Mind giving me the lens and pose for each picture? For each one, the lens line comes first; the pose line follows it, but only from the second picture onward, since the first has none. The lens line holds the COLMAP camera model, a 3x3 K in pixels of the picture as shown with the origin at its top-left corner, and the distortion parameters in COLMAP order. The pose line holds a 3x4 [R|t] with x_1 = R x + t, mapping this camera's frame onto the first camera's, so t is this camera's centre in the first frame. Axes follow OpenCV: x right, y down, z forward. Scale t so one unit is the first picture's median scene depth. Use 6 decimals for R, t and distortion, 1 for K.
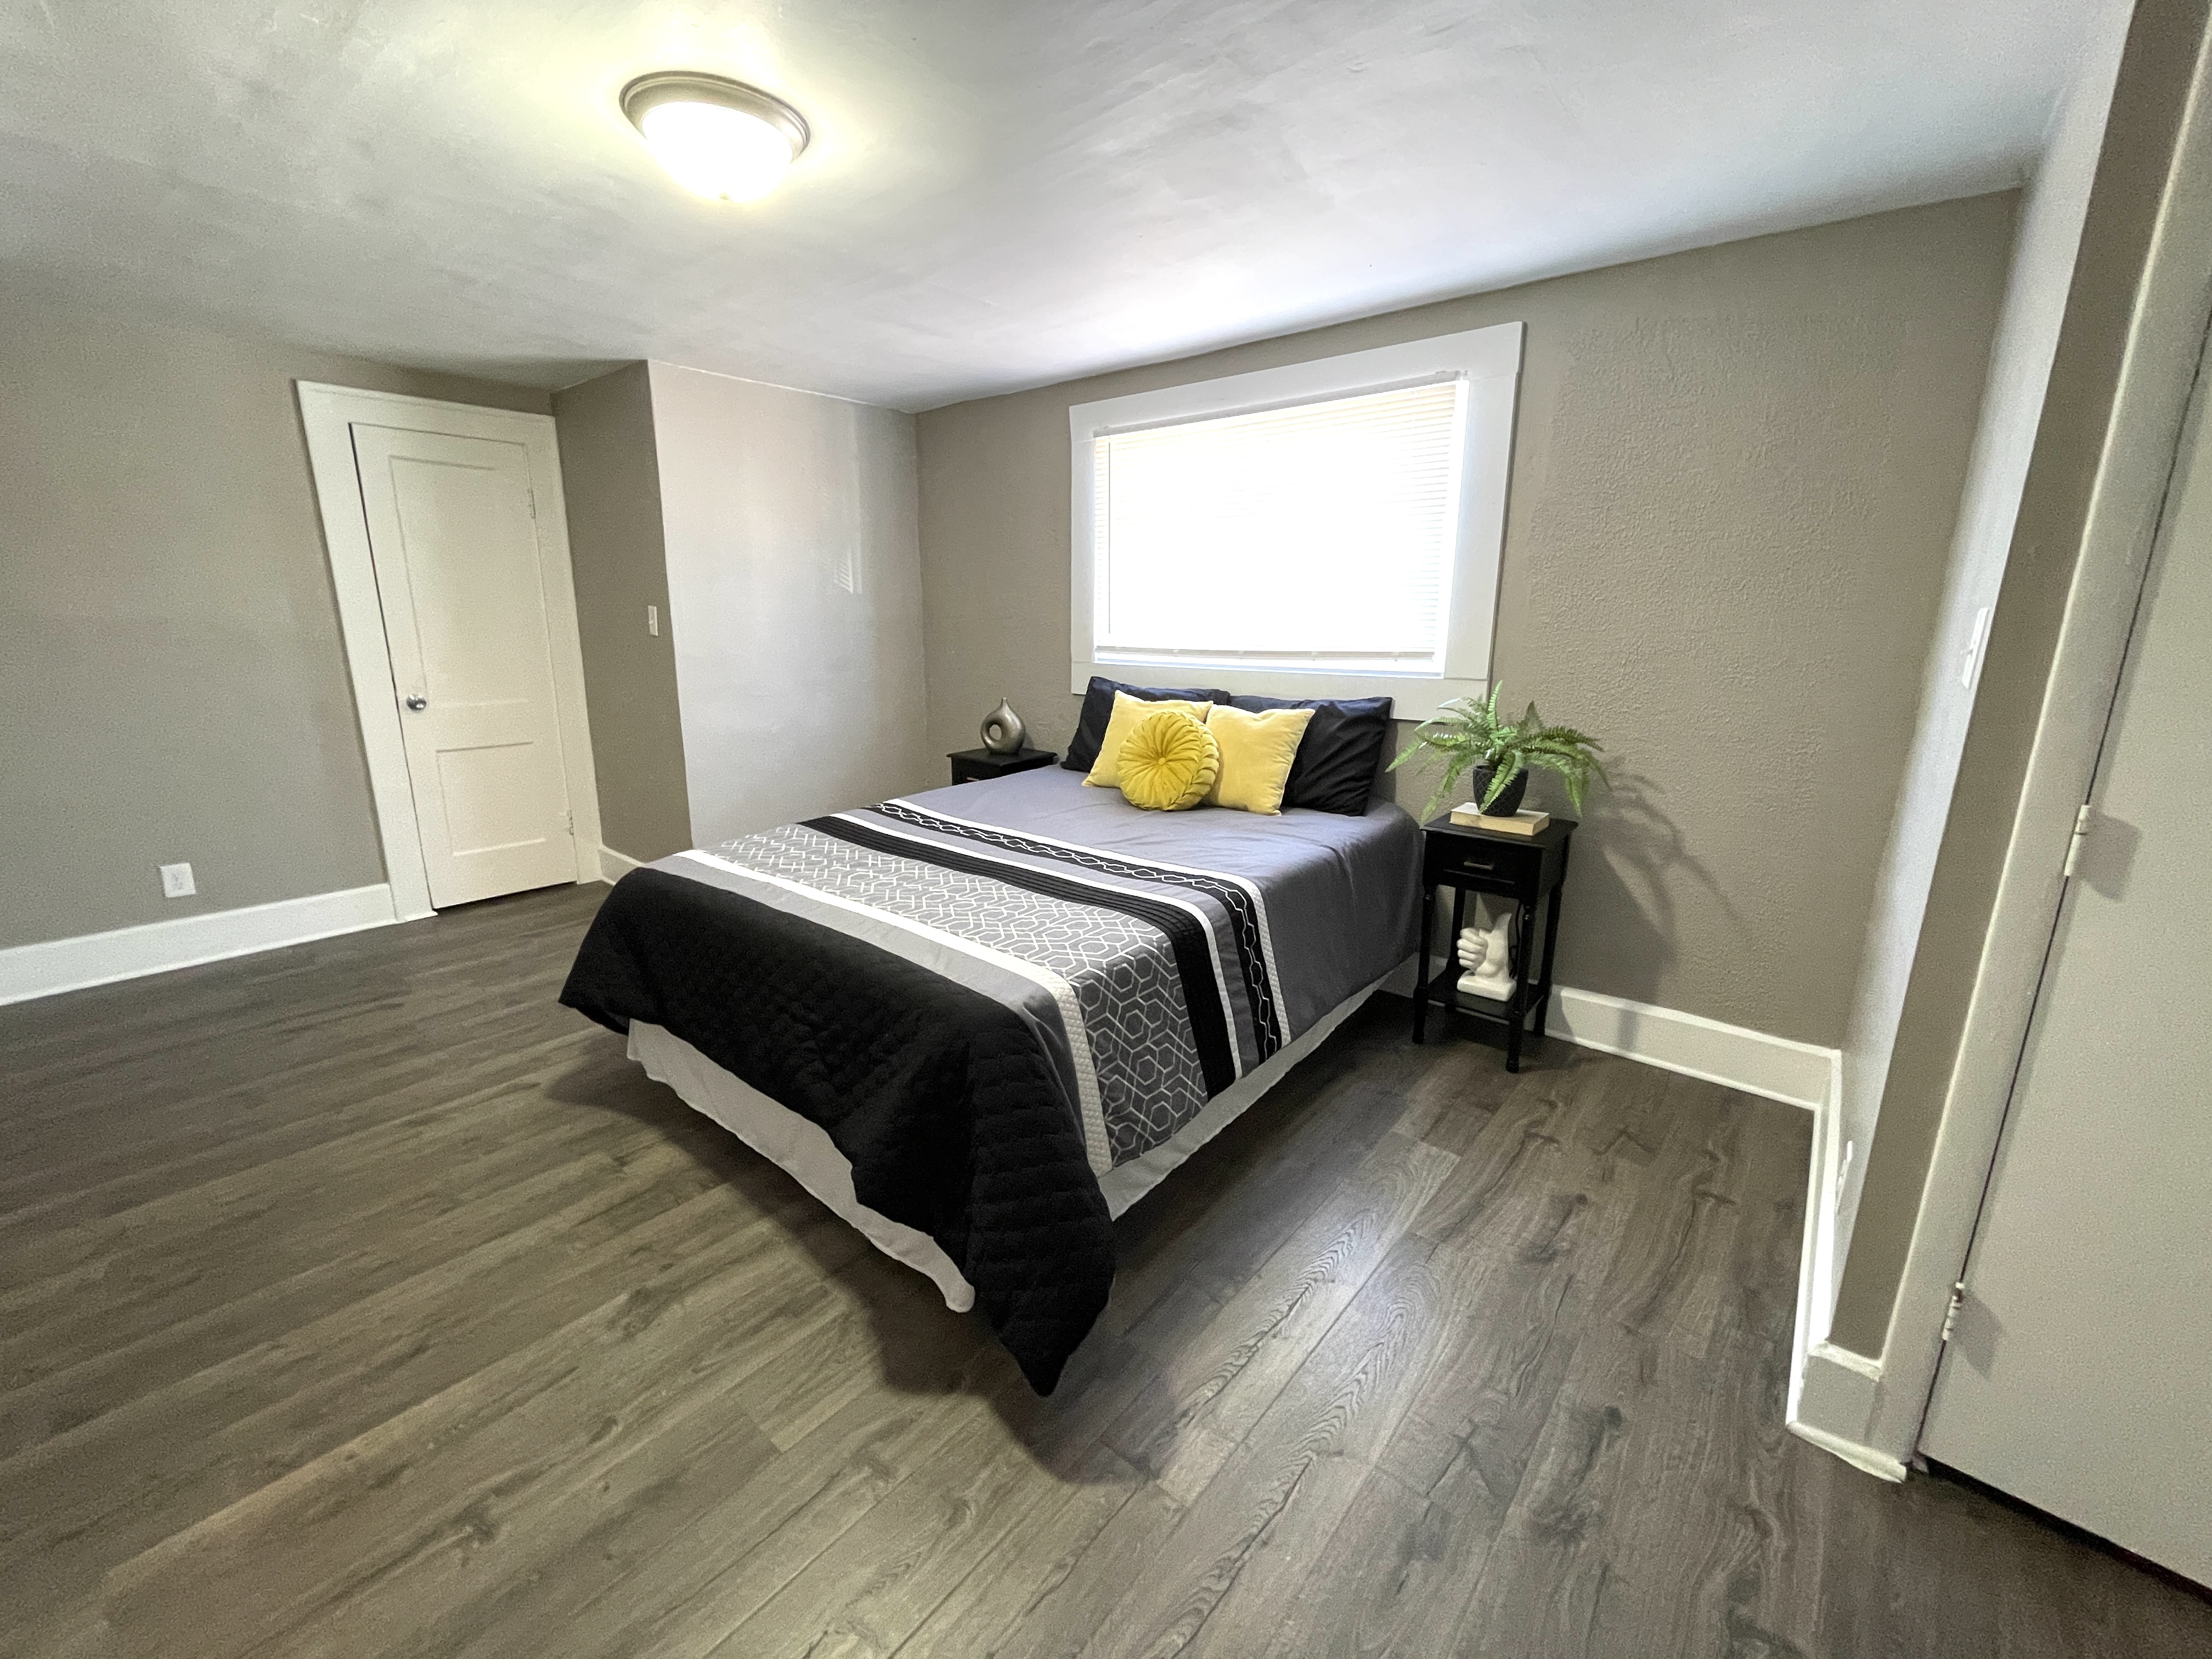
lens RADIAL K [[898.4, 0, 1110.0], [0, 898.4, 827.6], [0, 0, 1]] dist [-0.000363, 0.000507]
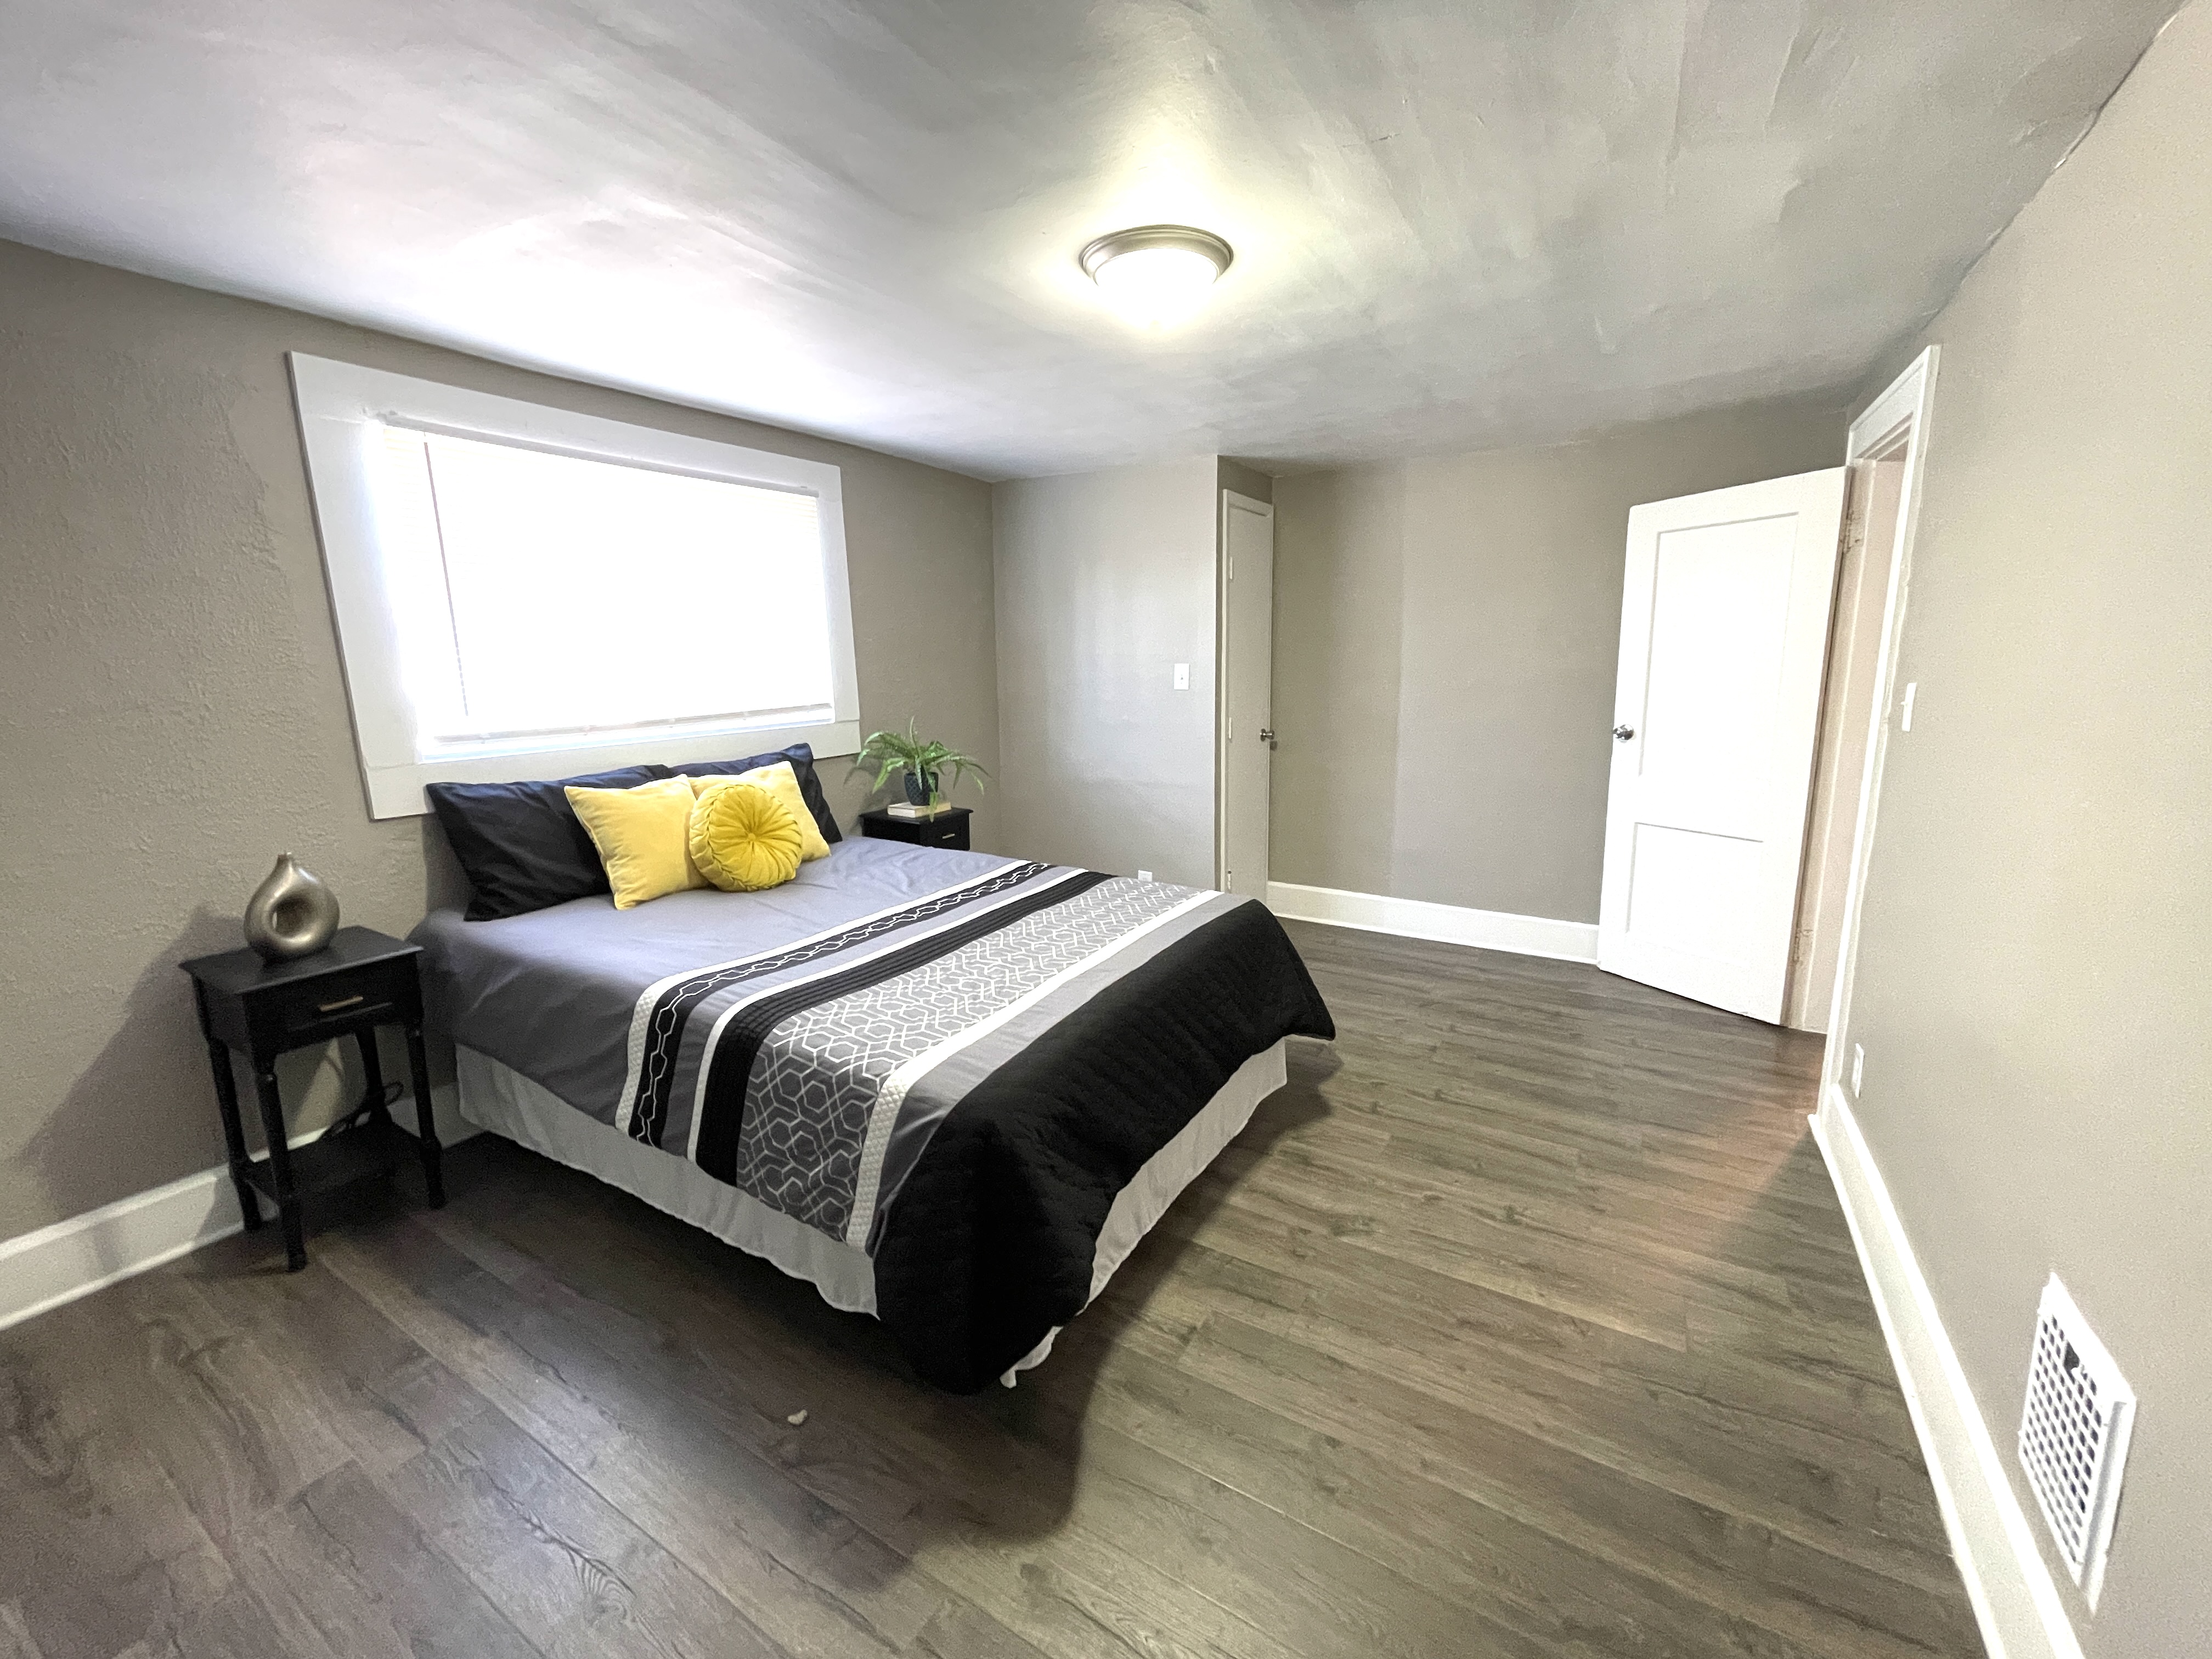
lens RADIAL K [[898.4, 0, 1101.5], [0, 898.4, 833.0], [0, 0, 1]] dist [-0.000363, 0.000507]
pose [[-0.150674, -0.198265, 0.968498, -1.535380], [0.238983, 0.943320, 0.230290, -0.350806], [-0.959262, 0.266153, -0.094752, 1.260763]]
